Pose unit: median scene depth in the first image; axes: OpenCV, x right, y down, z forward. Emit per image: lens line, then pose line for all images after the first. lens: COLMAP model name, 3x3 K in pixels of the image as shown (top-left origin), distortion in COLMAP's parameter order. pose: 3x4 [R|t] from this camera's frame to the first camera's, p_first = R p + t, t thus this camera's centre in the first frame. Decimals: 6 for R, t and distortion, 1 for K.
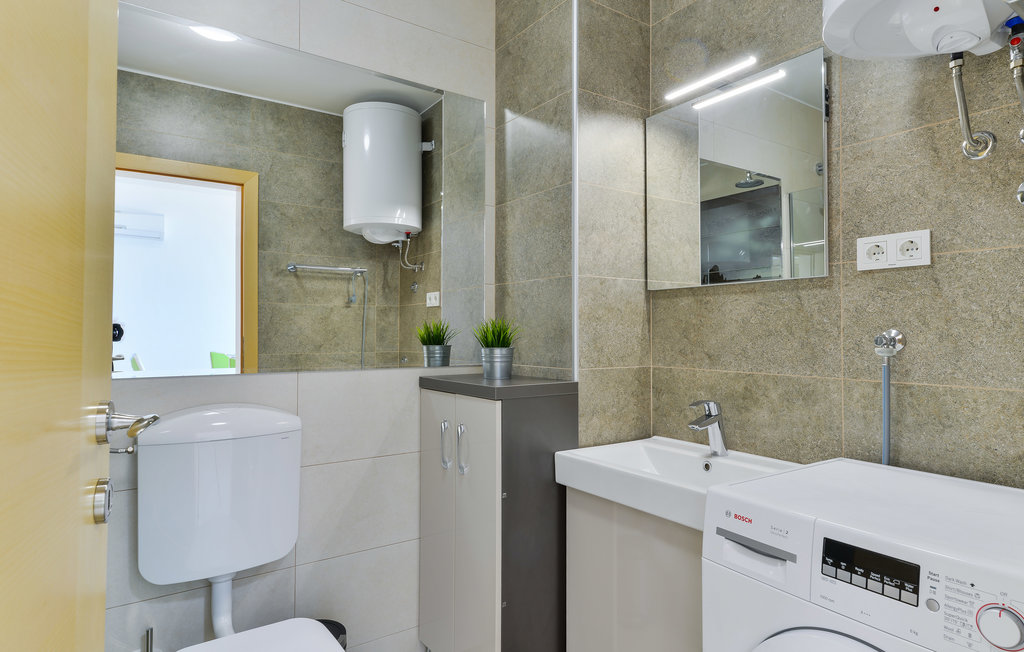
lens RADIAL K [[574.9, 0, 512.0], [0, 574.9, 326.0], [0, 0, 1]] dist [0.000009, 0.000002]
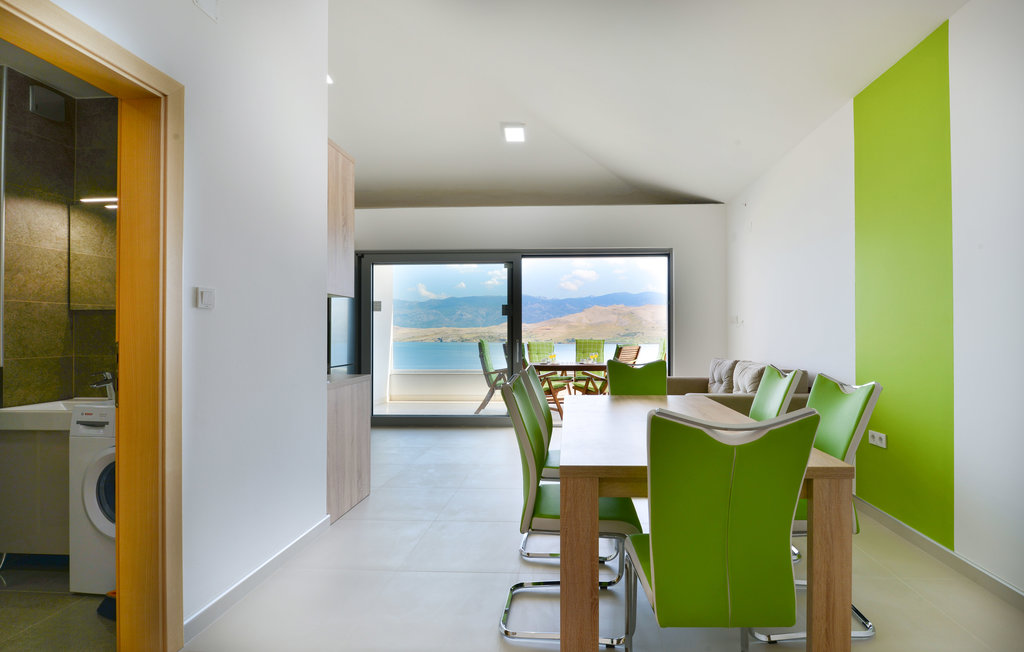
lens RADIAL K [[456.2, 0, 555.3], [0, 456.2, 328.0], [0, 0, 1]] dist [-0.000201, -0.006175]
pose [[0.598765, 0.000972, 0.800924, 0.030971], [-0.003119, 0.999995, 0.001118, -0.016190], [-0.800919, -0.003168, 0.598765, -0.903975]]
